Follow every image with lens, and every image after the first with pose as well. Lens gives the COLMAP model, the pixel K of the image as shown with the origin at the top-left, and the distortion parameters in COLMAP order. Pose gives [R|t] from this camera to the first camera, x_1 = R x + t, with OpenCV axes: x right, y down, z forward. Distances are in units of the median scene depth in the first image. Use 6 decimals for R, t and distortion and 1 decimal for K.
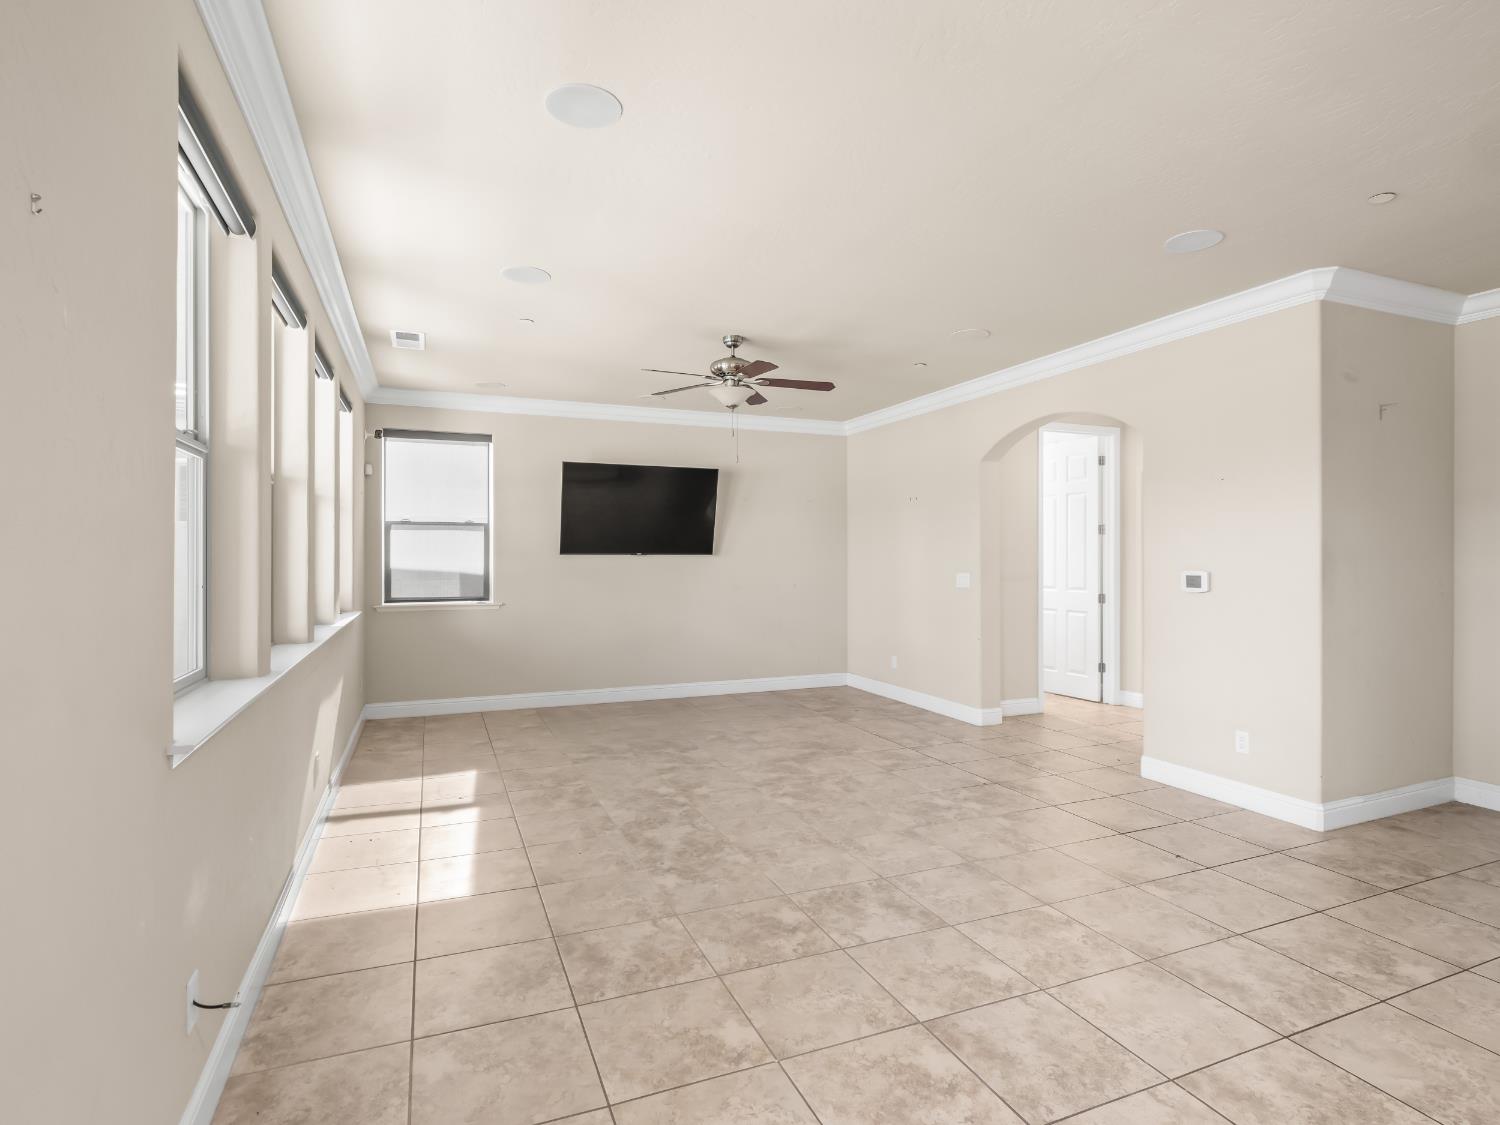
lens RADIAL K [[764.7, 0, 745.7], [0, 764.7, 560.0], [0, 0, 1]] dist [-0.006224, -0.002349]
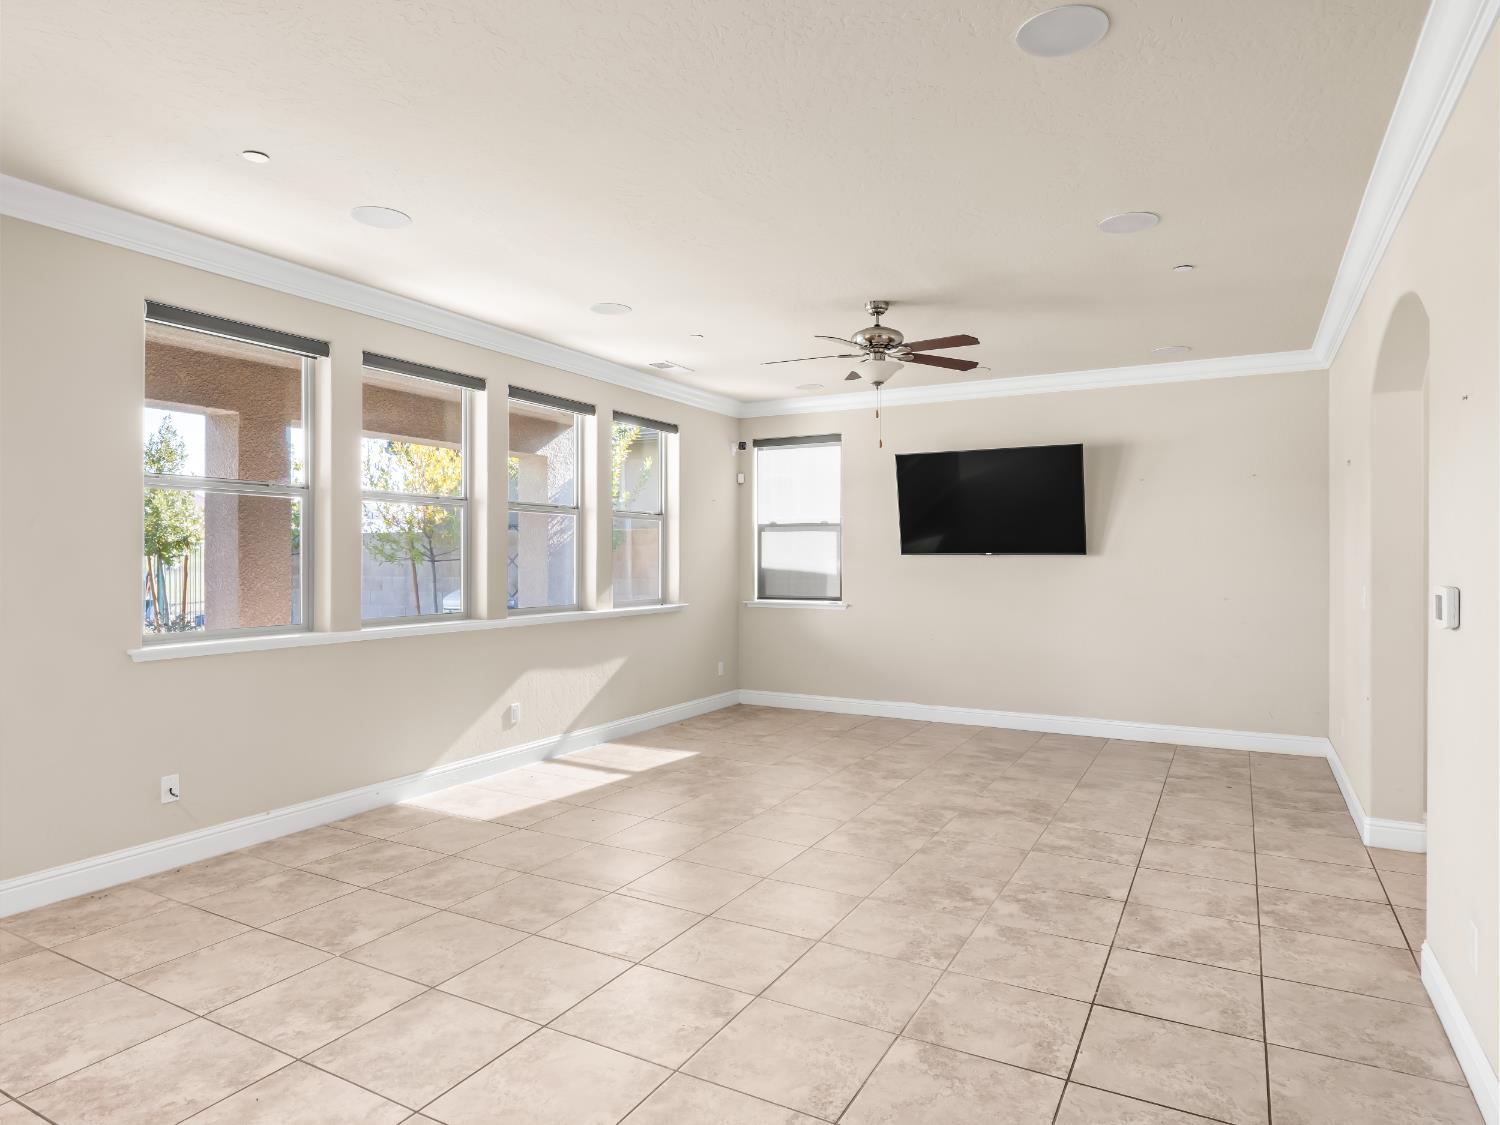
lens RADIAL K [[892.8, 0, 750.0], [0, 892.8, 562.5], [0, 0, 1]] dist [0.000229, 0.000116]
pose [[0.627655, 0.004554, -0.778478, 0.791571], [-0.003623, 0.999989, 0.002929, -0.000269], [0.778483, 0.000982, 0.627665, 0.295225]]
